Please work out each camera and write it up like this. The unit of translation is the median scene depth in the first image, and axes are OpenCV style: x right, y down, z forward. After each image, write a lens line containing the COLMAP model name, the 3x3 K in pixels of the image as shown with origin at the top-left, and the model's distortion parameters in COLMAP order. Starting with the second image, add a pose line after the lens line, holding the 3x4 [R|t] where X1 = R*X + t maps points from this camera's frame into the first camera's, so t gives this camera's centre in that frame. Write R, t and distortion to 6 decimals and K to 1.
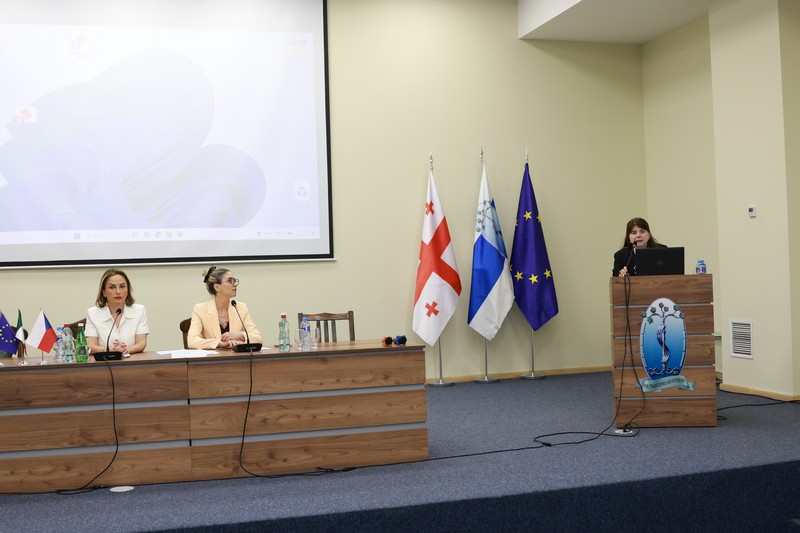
lens RADIAL K [[955.1, 0, 400.0], [0, 955.1, 266.5], [0, 0, 1]] dist [-0.107837, 0.005612]
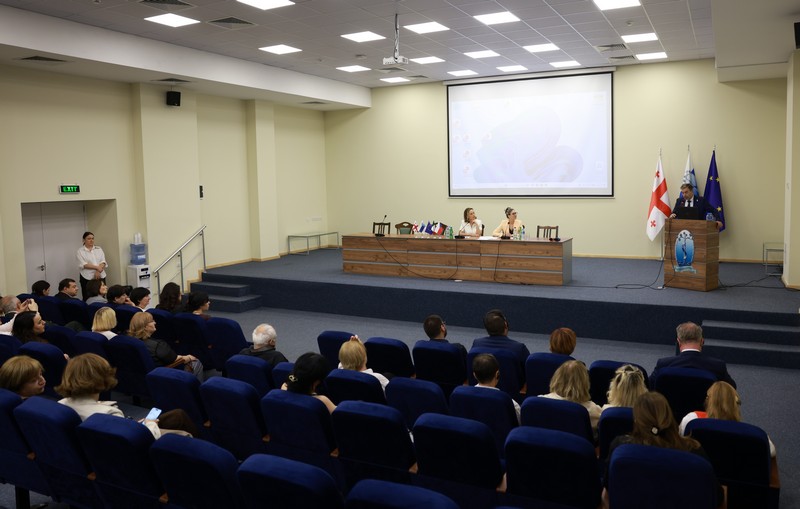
lens RADIAL K [[611.4, 0, 401.6], [0, 611.4, 237.4], [0, 0, 1]] dist [-0.122801, 0.002145]
pose [[0.706359, 0.080972, -0.703208, 0.776118], [0.004536, 0.992898, 0.118884, -0.114341], [0.707840, -0.087165, 0.700975, -0.416139]]
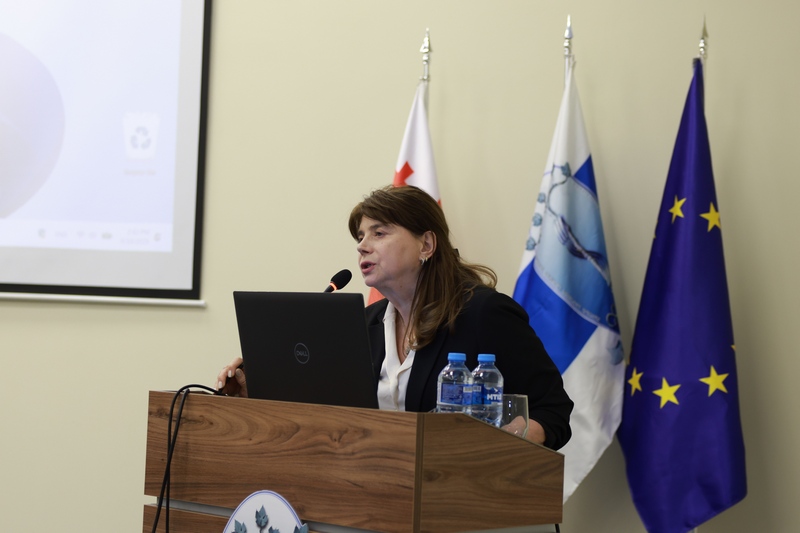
lens RADIAL K [[1602.9, 0, 400.0], [0, 1602.9, 266.5], [0, 0, 1]] dist [-0.009486, -0.007620]
pose [[0.830102, 0.041816, -0.556042, 0.538410], [-0.065322, 0.997611, -0.022495, -0.018715], [0.553773, 0.054996, 0.830850, 0.662319]]
